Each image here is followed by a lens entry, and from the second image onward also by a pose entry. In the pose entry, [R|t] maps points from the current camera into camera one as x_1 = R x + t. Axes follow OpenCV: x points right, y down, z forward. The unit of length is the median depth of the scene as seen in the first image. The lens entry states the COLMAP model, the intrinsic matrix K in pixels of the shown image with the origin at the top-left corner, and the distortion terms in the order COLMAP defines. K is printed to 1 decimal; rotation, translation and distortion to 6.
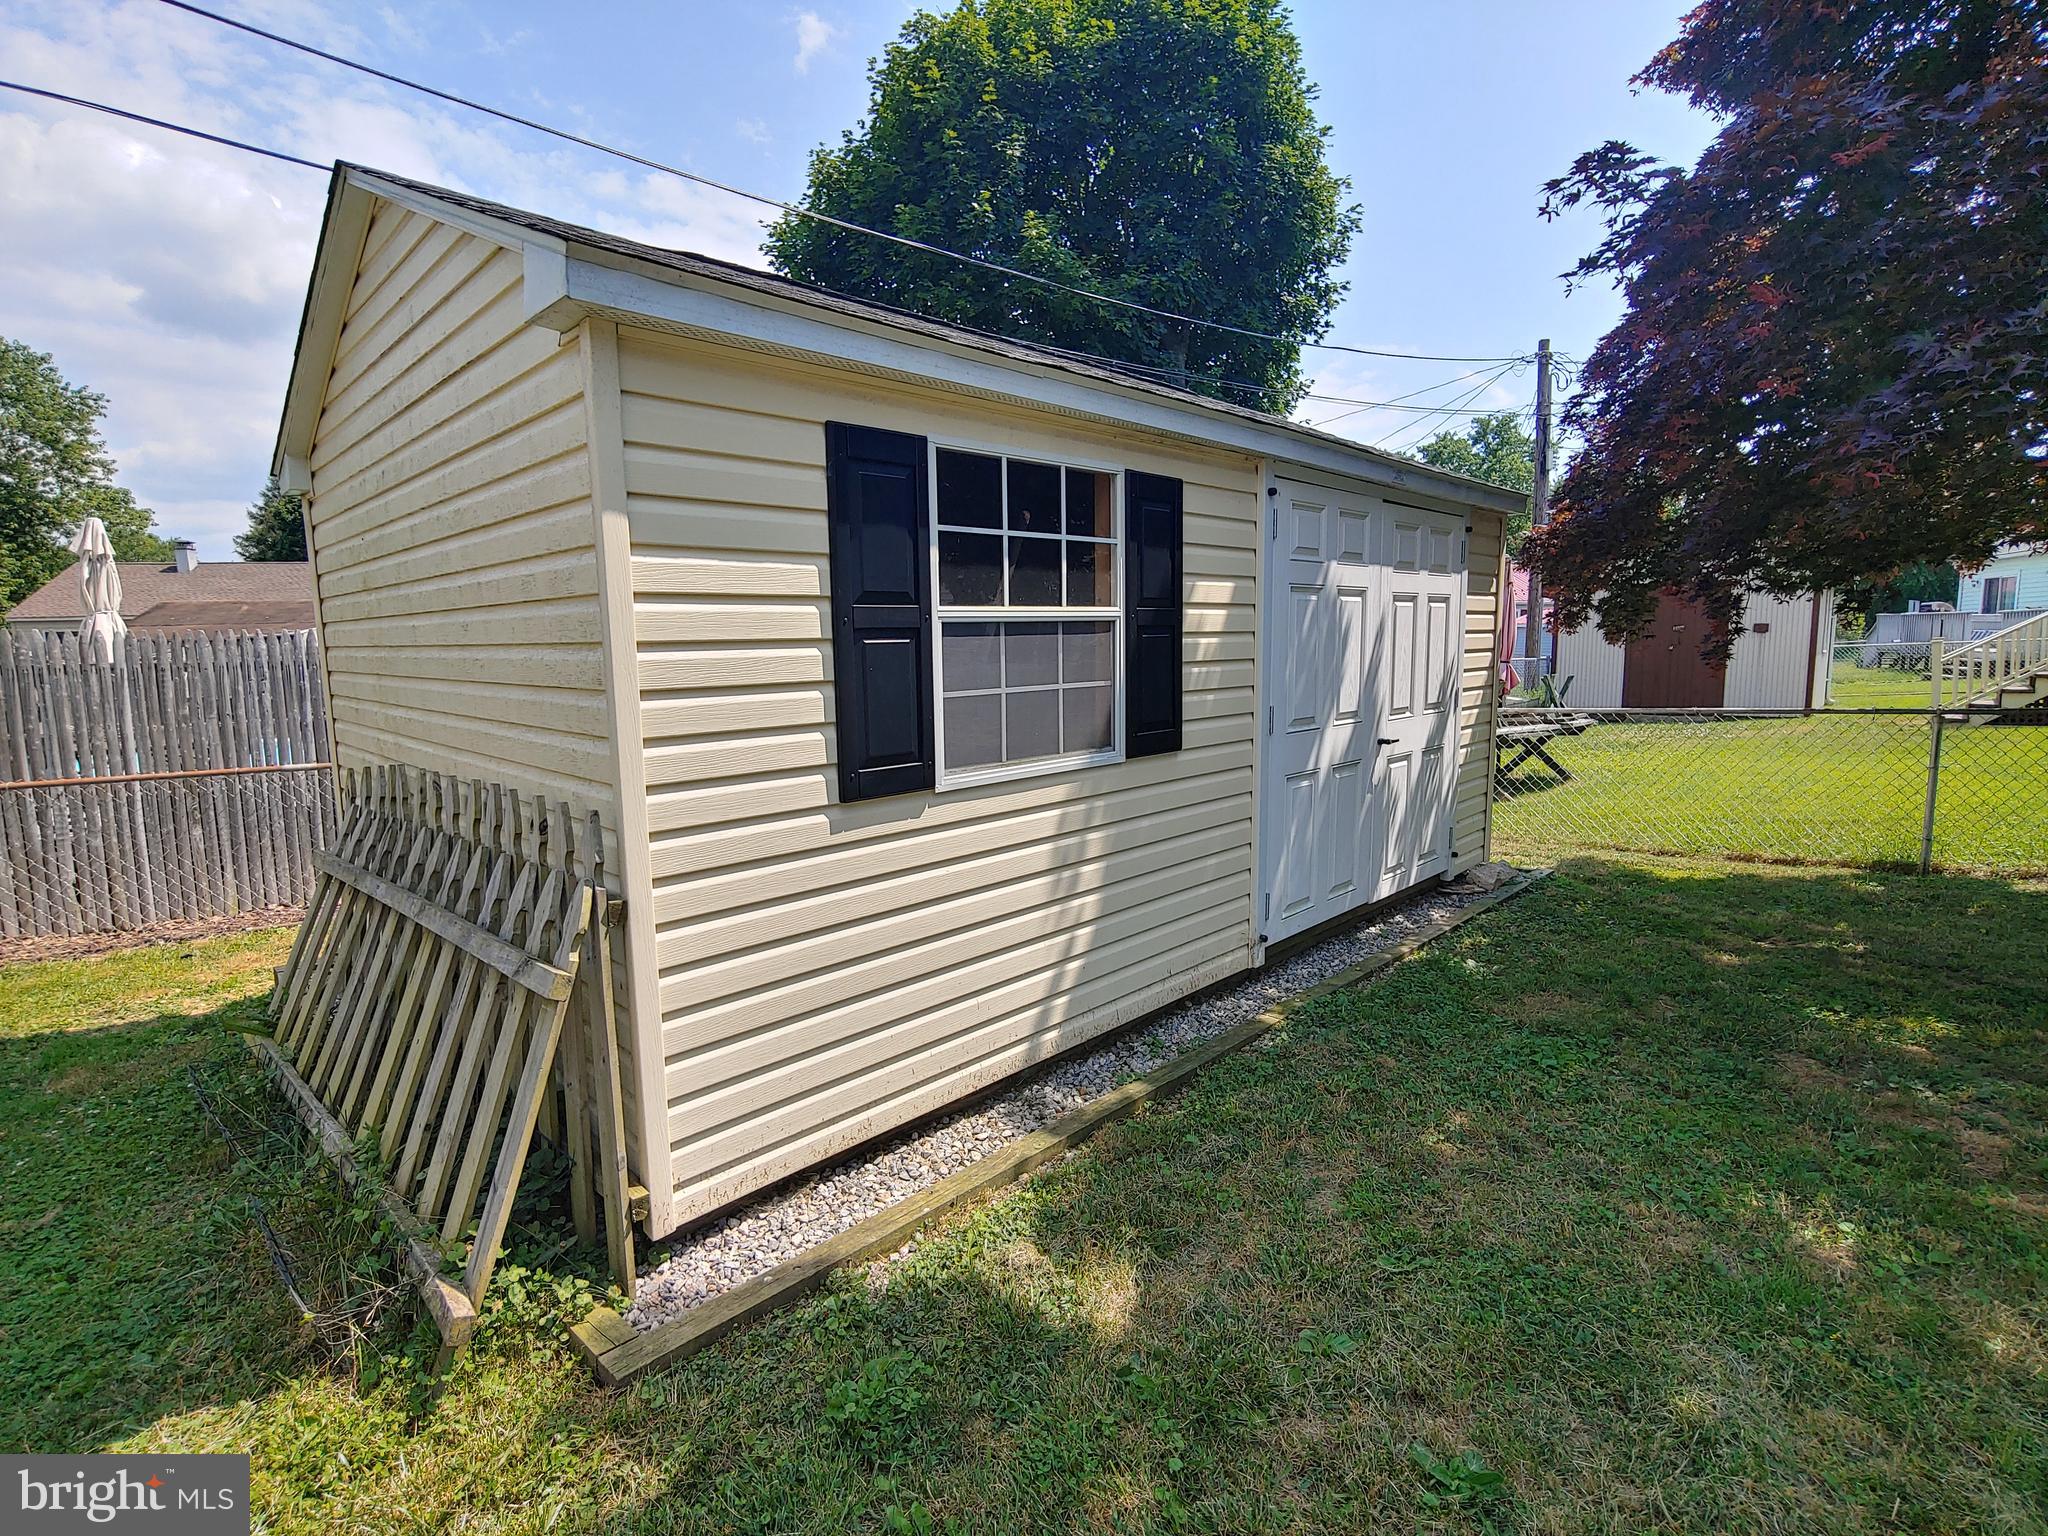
lens RADIAL K [[985.3, 0, 1013.7], [0, 985.3, 765.1], [0, 0, 1]] dist [-0.015687, -0.001571]
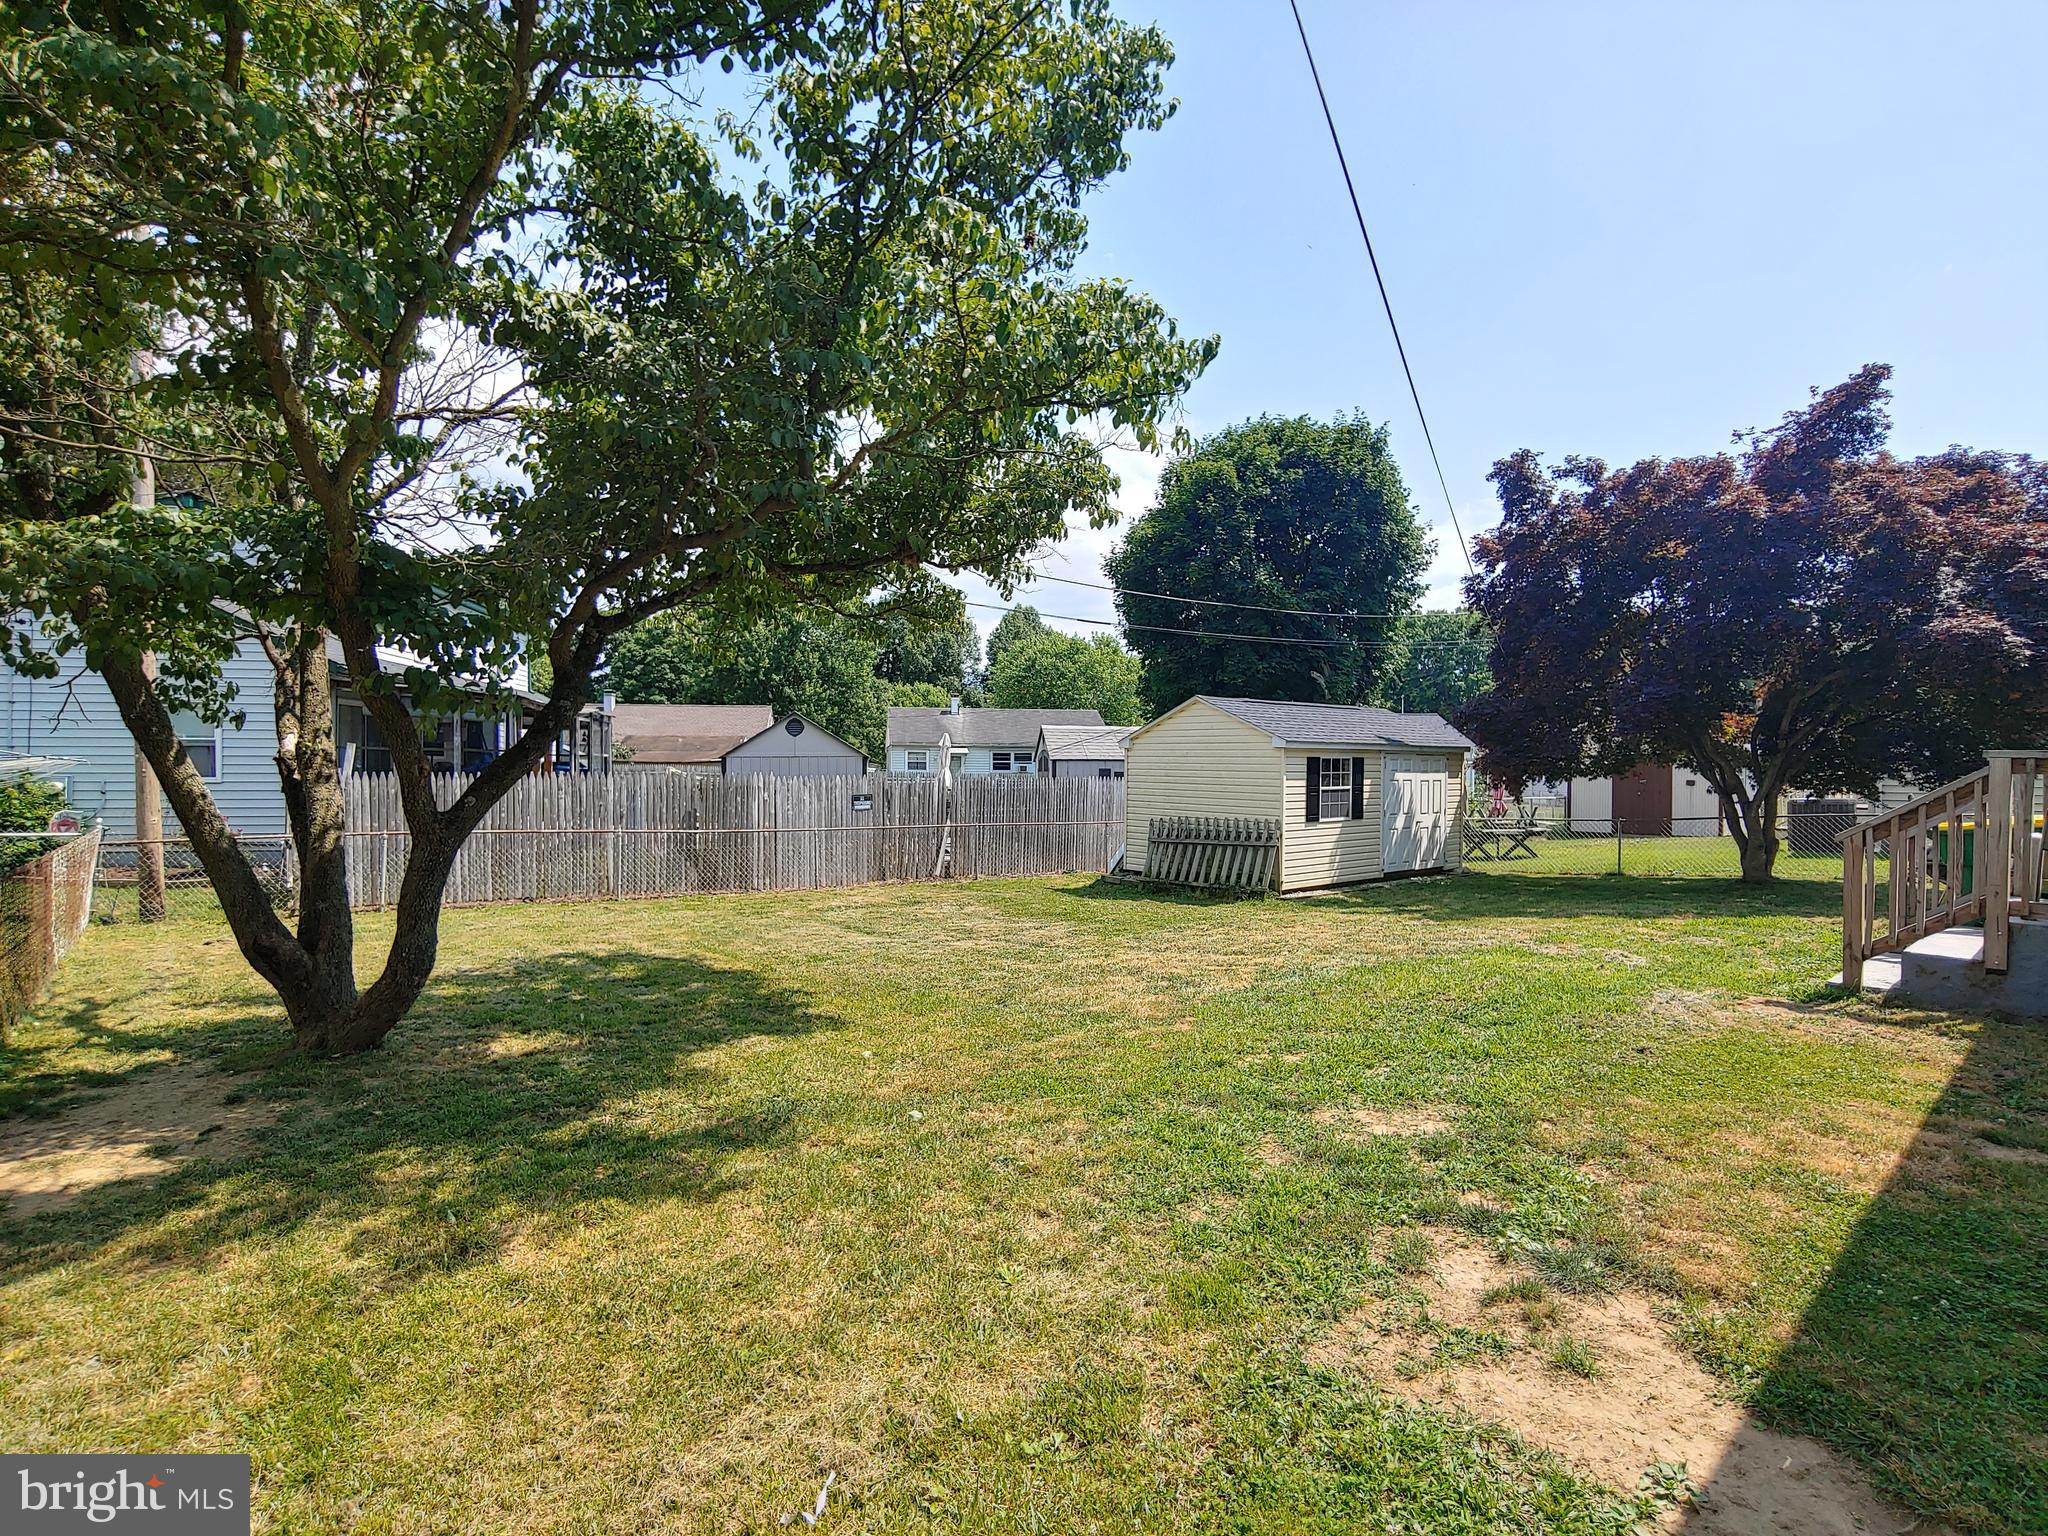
lens RADIAL K [[985.3, 0, 1029.3], [0, 985.3, 772.5], [0, 0, 1]] dist [-0.015687, -0.001571]
pose [[0.995046, 0.022247, -0.096893, -0.769640], [-0.033556, 0.992601, -0.116697, 0.295197], [0.093580, 0.119370, 0.988430, -3.014684]]
